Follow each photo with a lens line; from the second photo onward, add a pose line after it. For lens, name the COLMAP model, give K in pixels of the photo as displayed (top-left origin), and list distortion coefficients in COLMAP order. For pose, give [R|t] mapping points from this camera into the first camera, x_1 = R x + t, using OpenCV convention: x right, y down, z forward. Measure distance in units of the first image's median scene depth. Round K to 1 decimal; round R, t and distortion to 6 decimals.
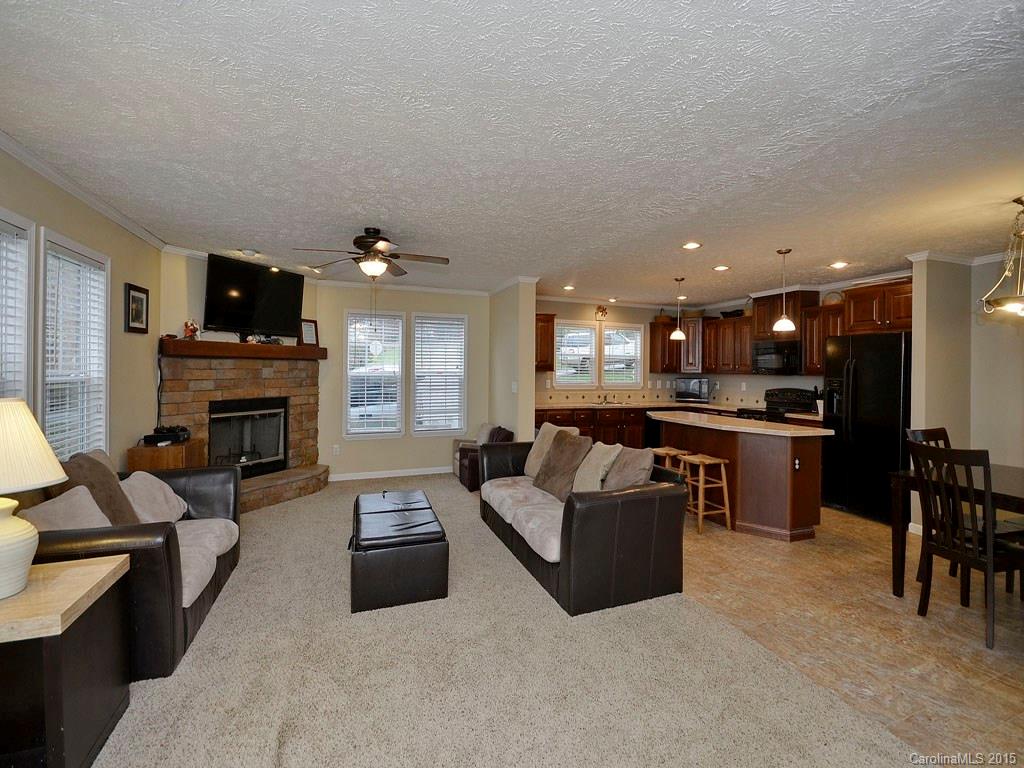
lens RADIAL K [[461.3, 0, 546.0], [0, 461.3, 365.2], [0, 0, 1]] dist [0.010618, -0.000017]
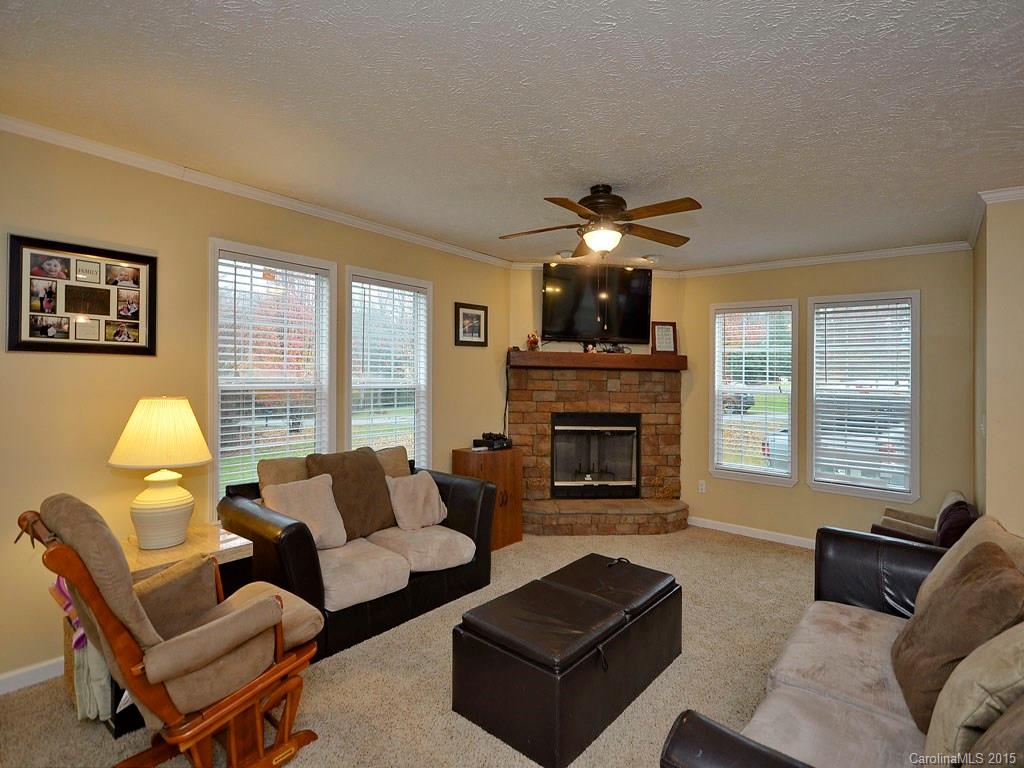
lens RADIAL K [[526.1, 0, 512.1], [0, 526.1, 373.6], [0, 0, 1]] dist [0.001639, 0.001990]
pose [[0.487159, 0.001179, -0.873312, 0.193659], [-0.009920, 0.999942, -0.004184, 0.000067], [0.873257, 0.010701, 0.487143, 0.343689]]
